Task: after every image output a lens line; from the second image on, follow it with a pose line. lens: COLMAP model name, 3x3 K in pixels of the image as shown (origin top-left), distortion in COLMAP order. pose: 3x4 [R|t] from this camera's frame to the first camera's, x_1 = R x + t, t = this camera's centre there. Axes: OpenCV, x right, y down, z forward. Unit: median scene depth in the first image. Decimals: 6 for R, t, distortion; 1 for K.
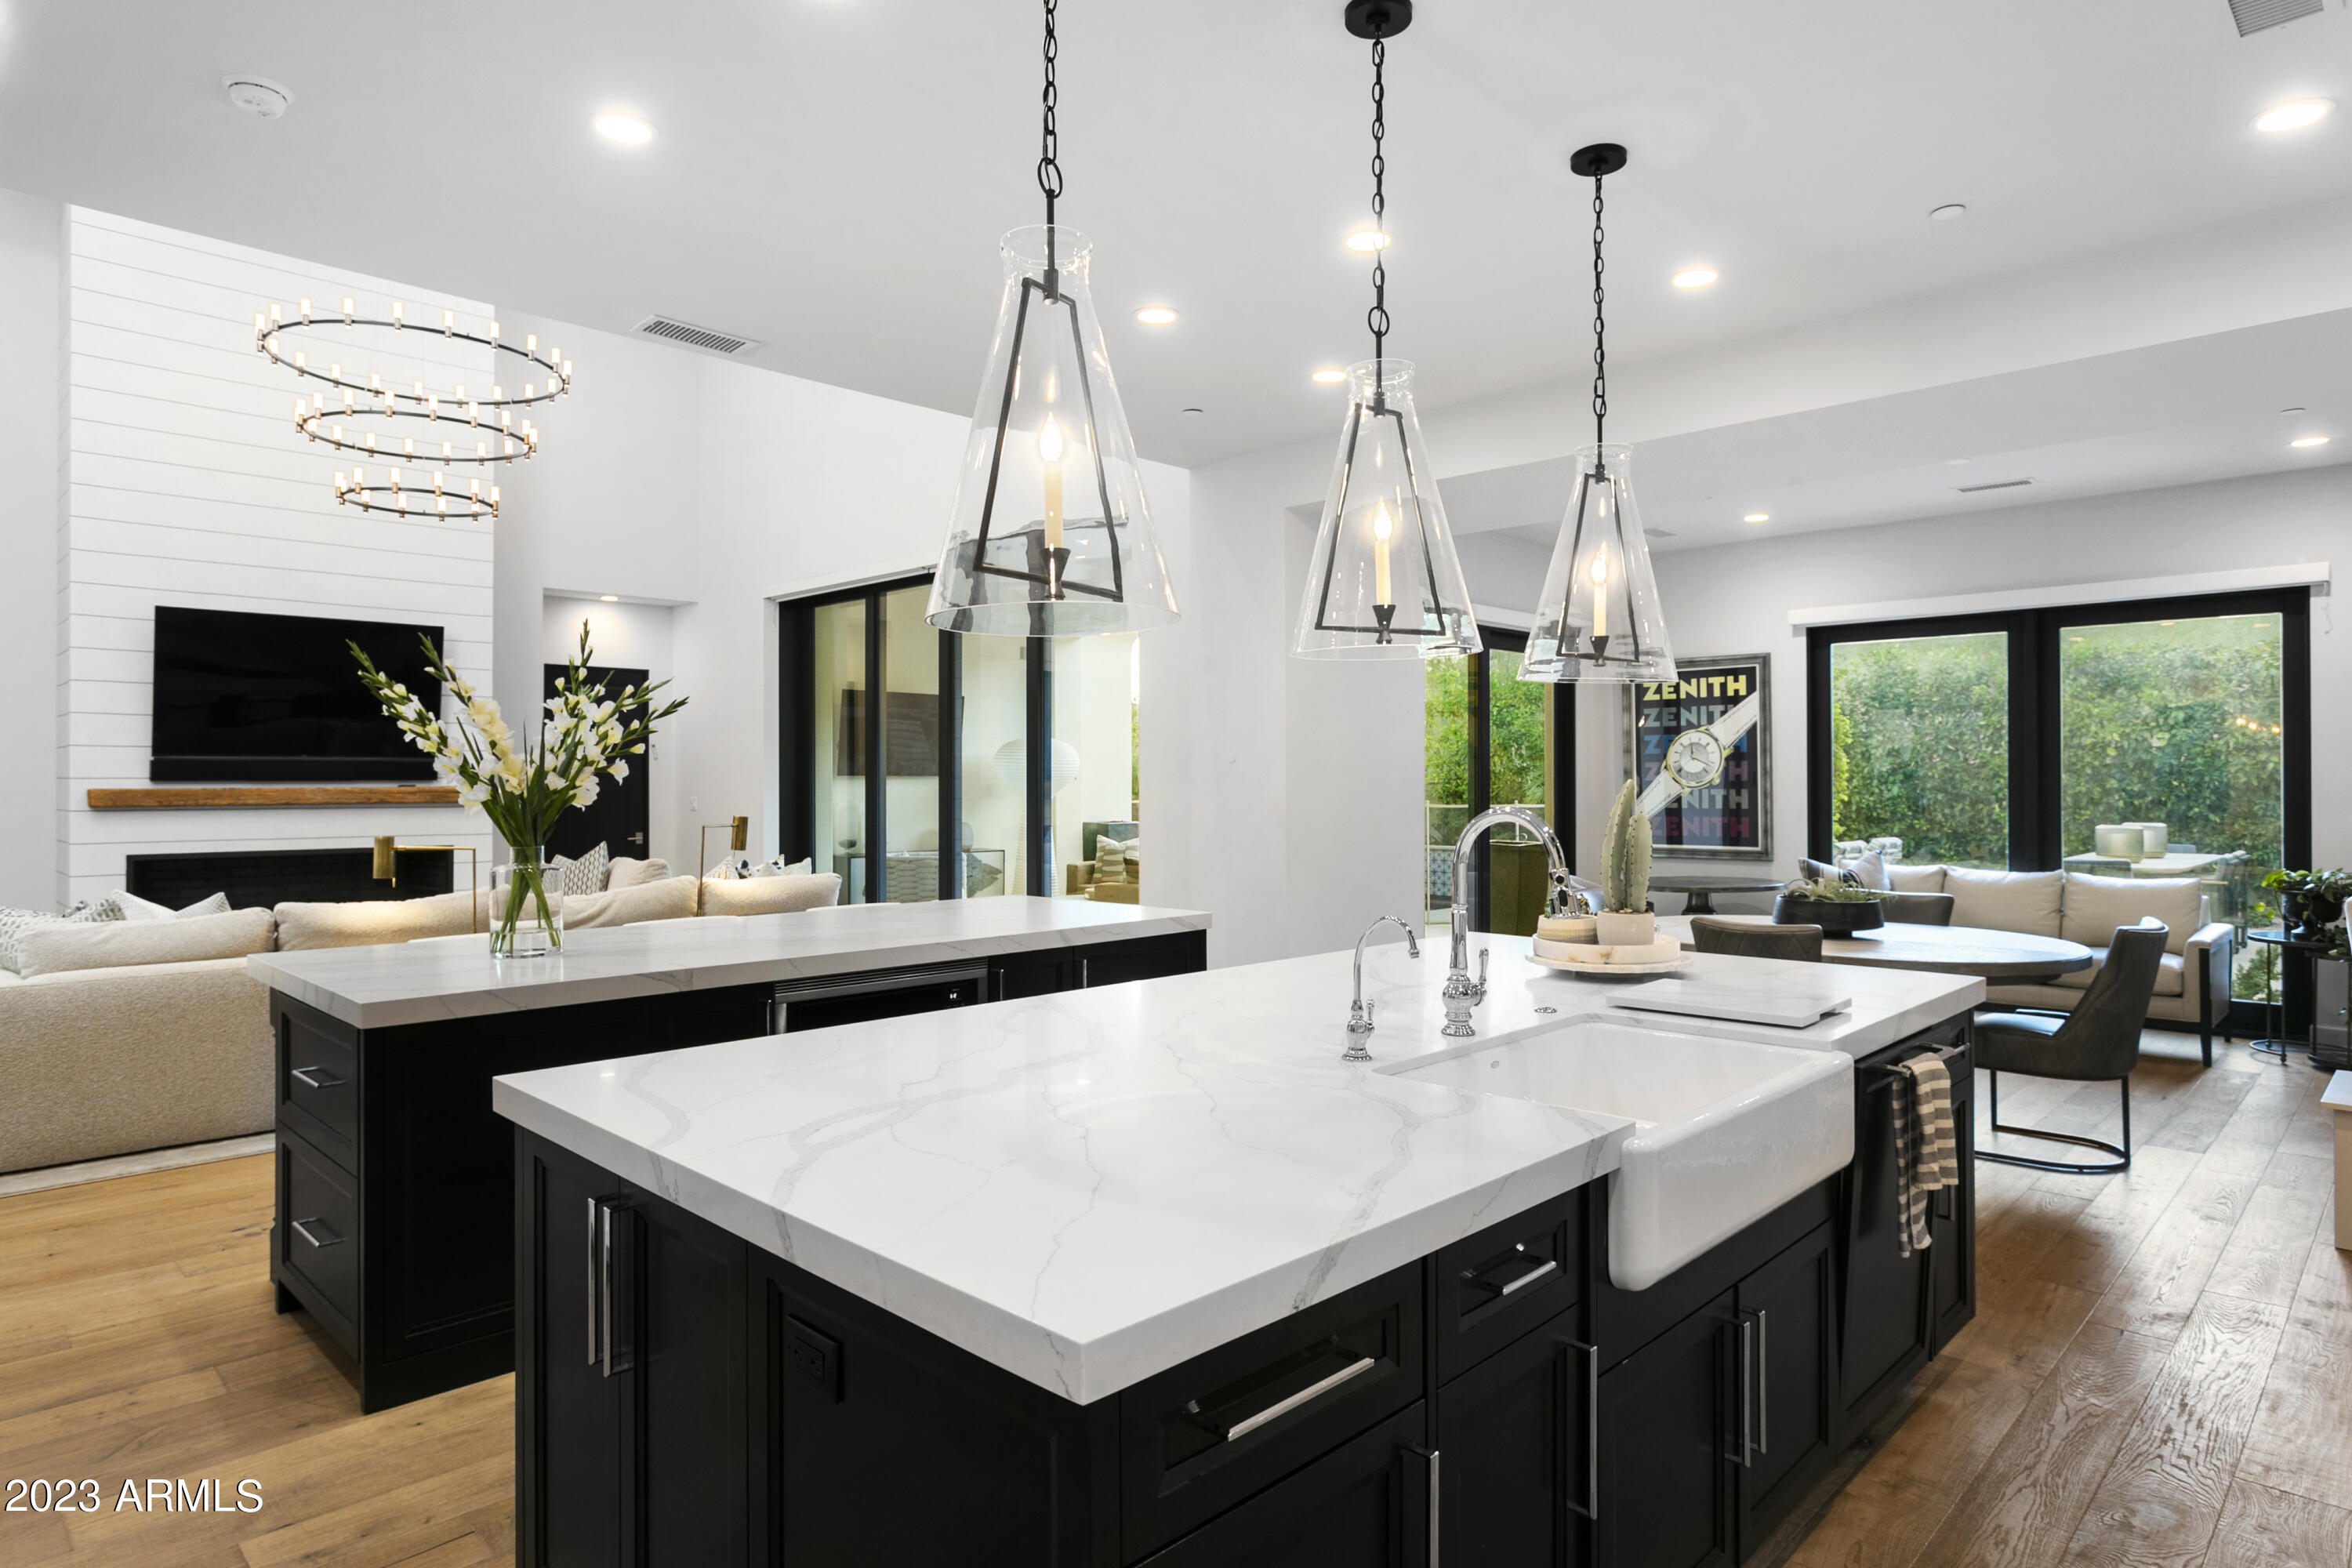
lens RADIAL K [[1334.6, 0, 1171.0], [0, 1334.6, 761.0], [0, 0, 1]] dist [0.000410, -0.000939]
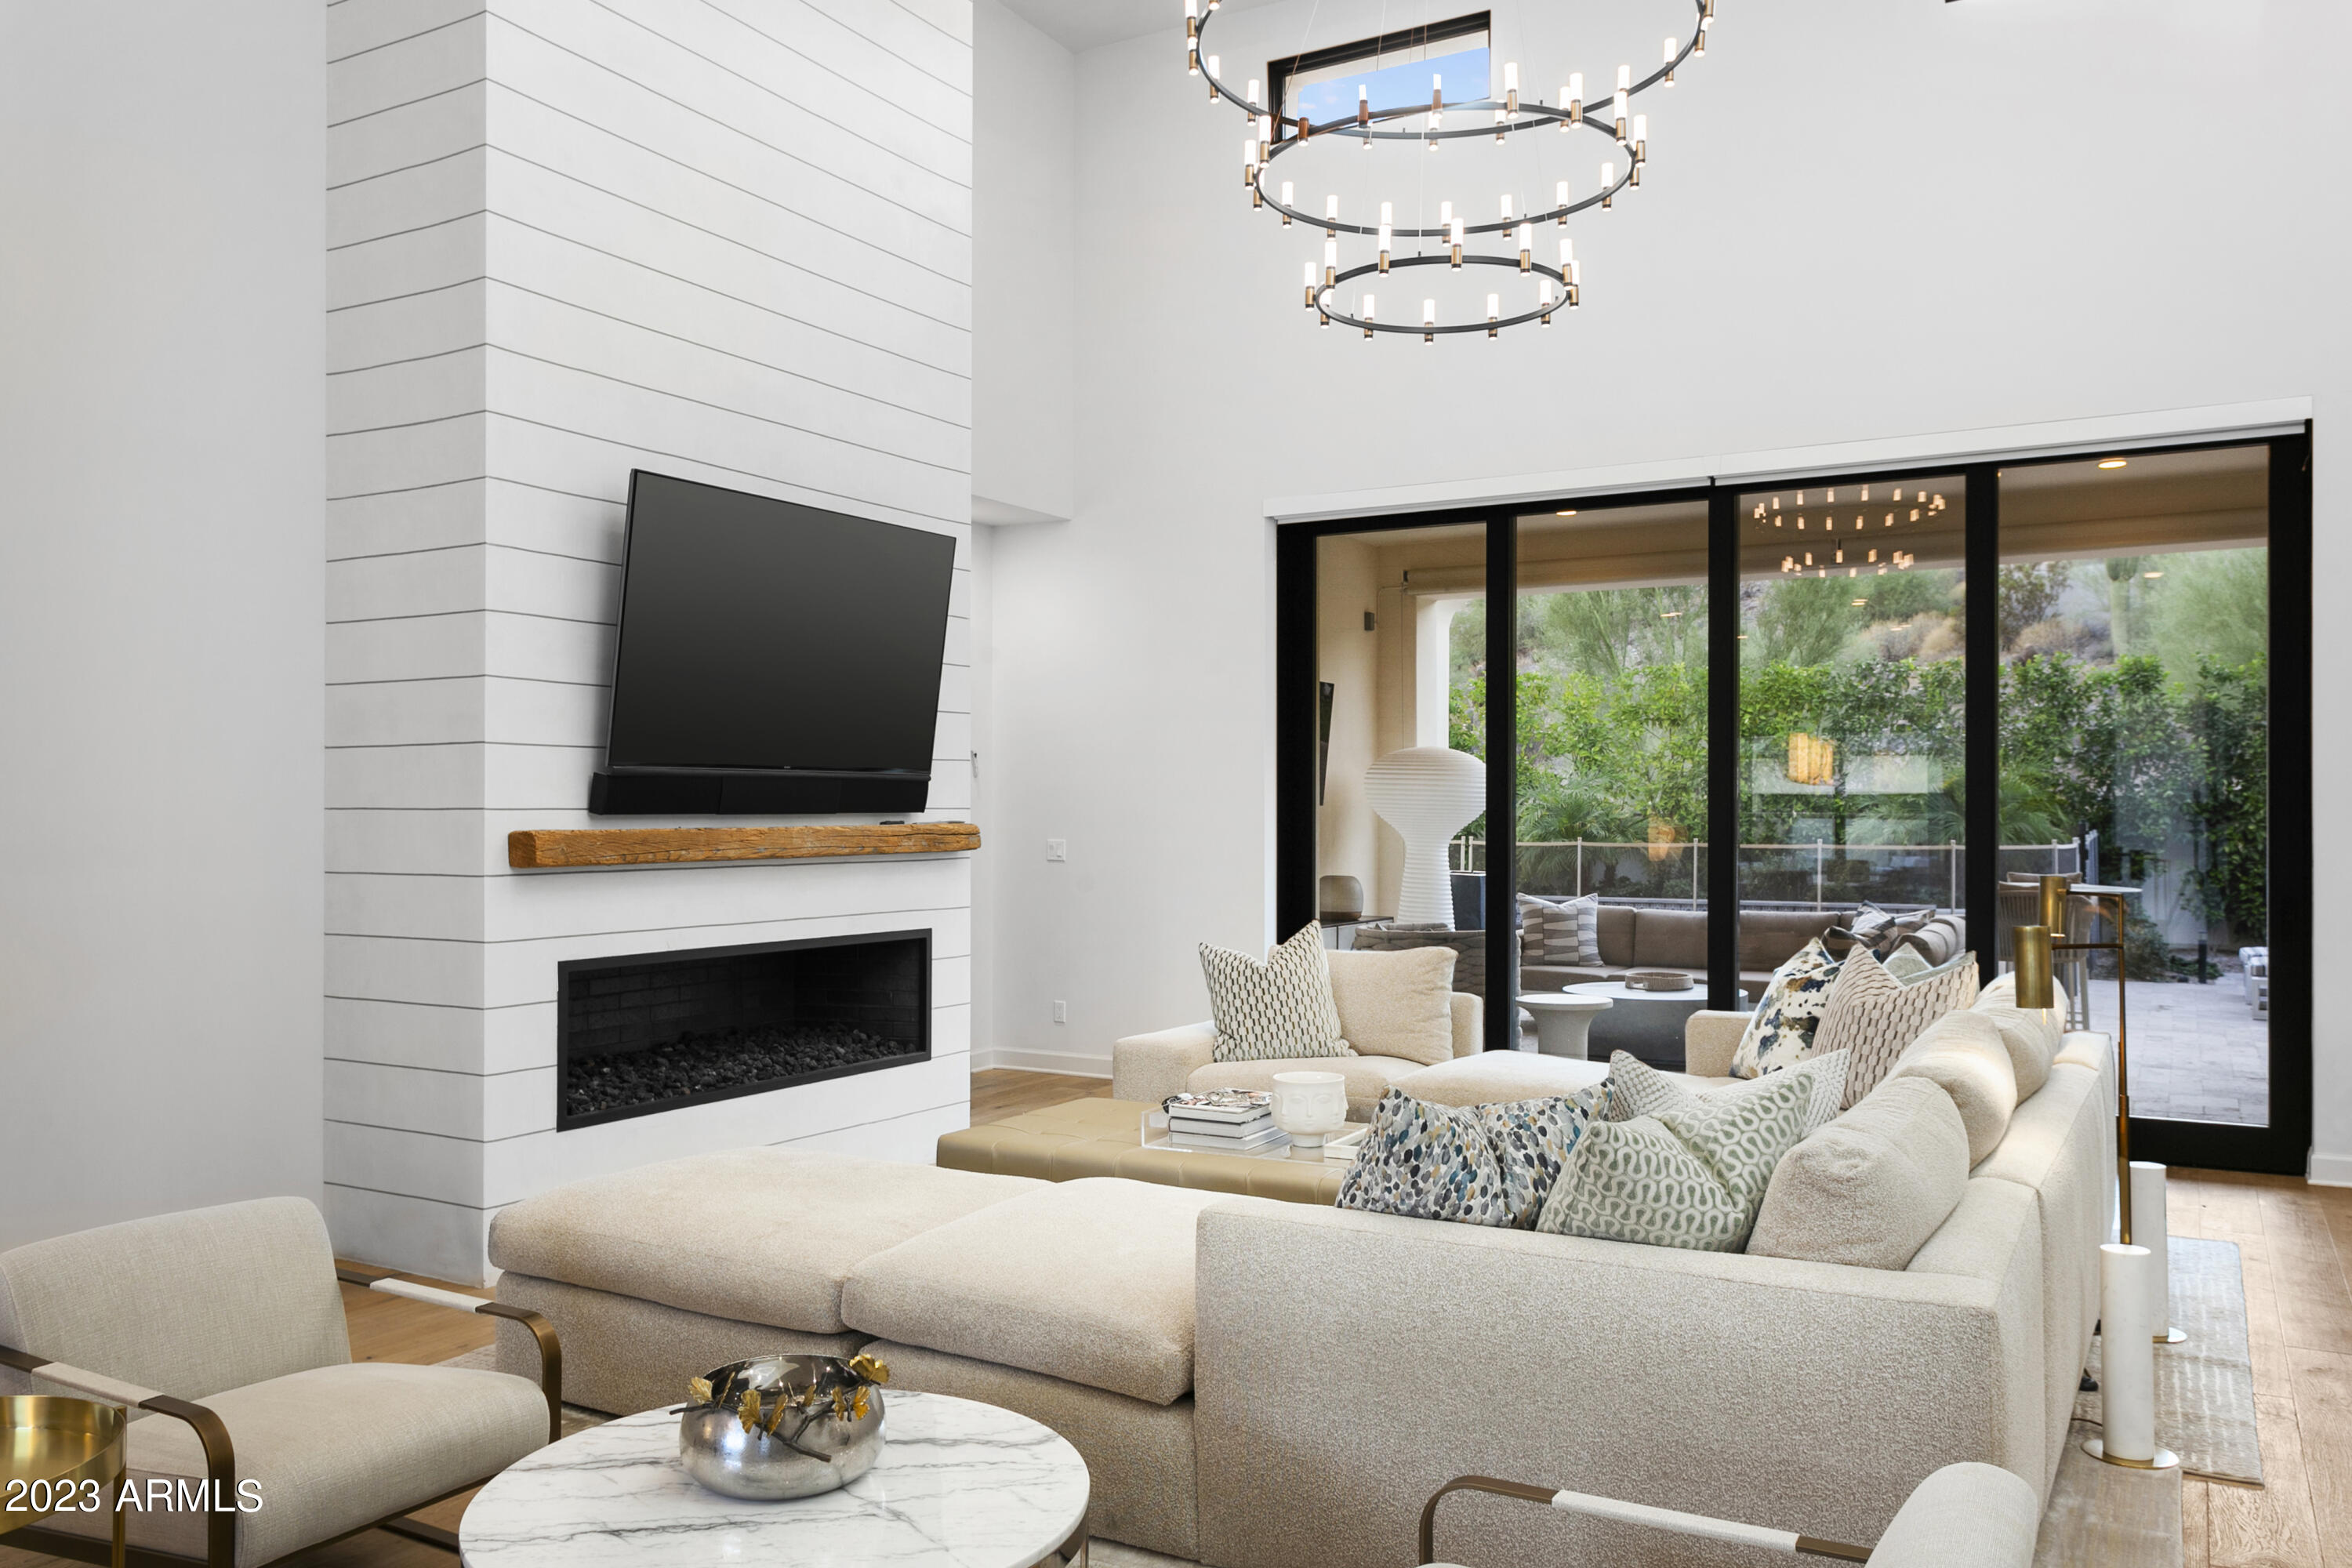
lens RADIAL K [[1768.0, 0, 1194.7], [0, 1768.0, 797.6], [0, 0, 1]] dist [0.000961, -0.003005]
pose [[0.966978, 0.002849, 0.254844, -0.669783], [-0.004867, 0.999962, 0.007288, 0.002696], [-0.254813, -0.008287, 0.966955, 0.265661]]
